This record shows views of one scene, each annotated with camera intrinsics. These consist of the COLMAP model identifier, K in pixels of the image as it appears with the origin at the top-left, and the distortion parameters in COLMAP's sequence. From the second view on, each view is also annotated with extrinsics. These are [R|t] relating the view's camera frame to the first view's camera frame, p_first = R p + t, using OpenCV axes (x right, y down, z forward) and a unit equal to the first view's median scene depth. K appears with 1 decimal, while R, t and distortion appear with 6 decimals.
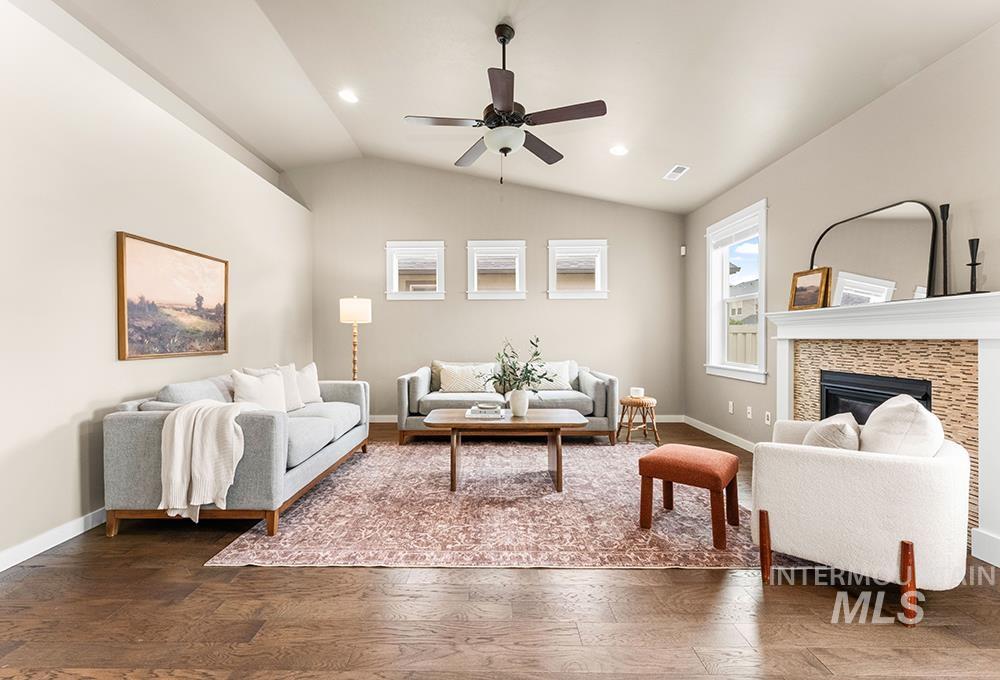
lens RADIAL K [[417.2, 0, 492.9], [0, 417.2, 339.4], [0, 0, 1]] dist [-0.002248, -0.000254]
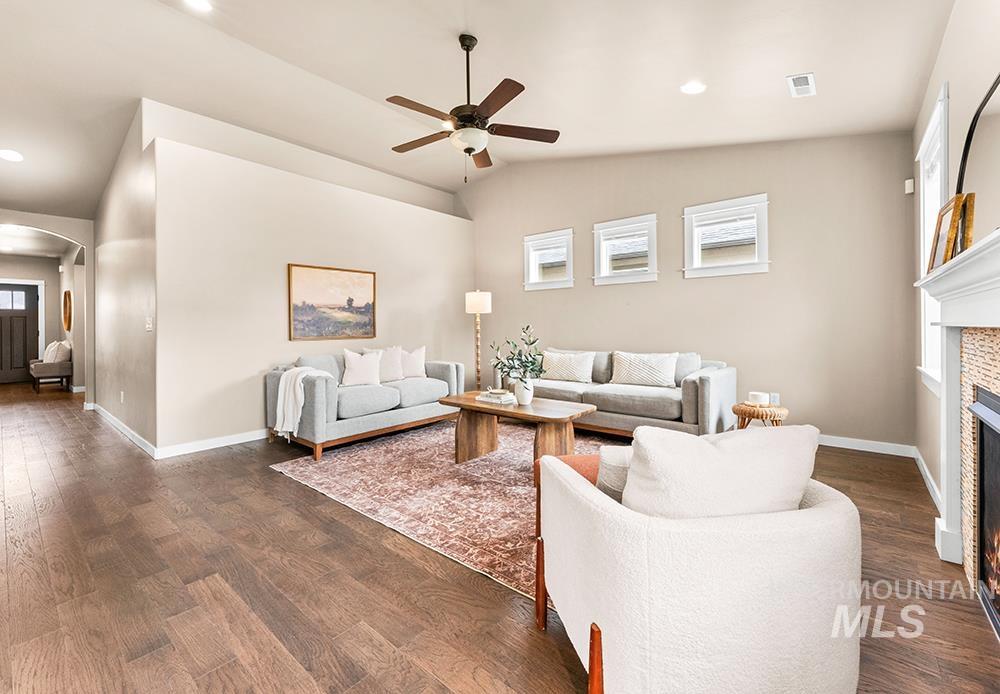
lens RADIAL K [[421.3, 0, 493.3], [0, 421.3, 323.5], [0, 0, 1]] dist [-0.000484, -0.000203]
pose [[0.768257, -0.007792, -0.640094, 0.693458], [0.003694, 0.999963, -0.007739, -0.002137], [0.640130, 0.003581, 0.768258, 0.190916]]
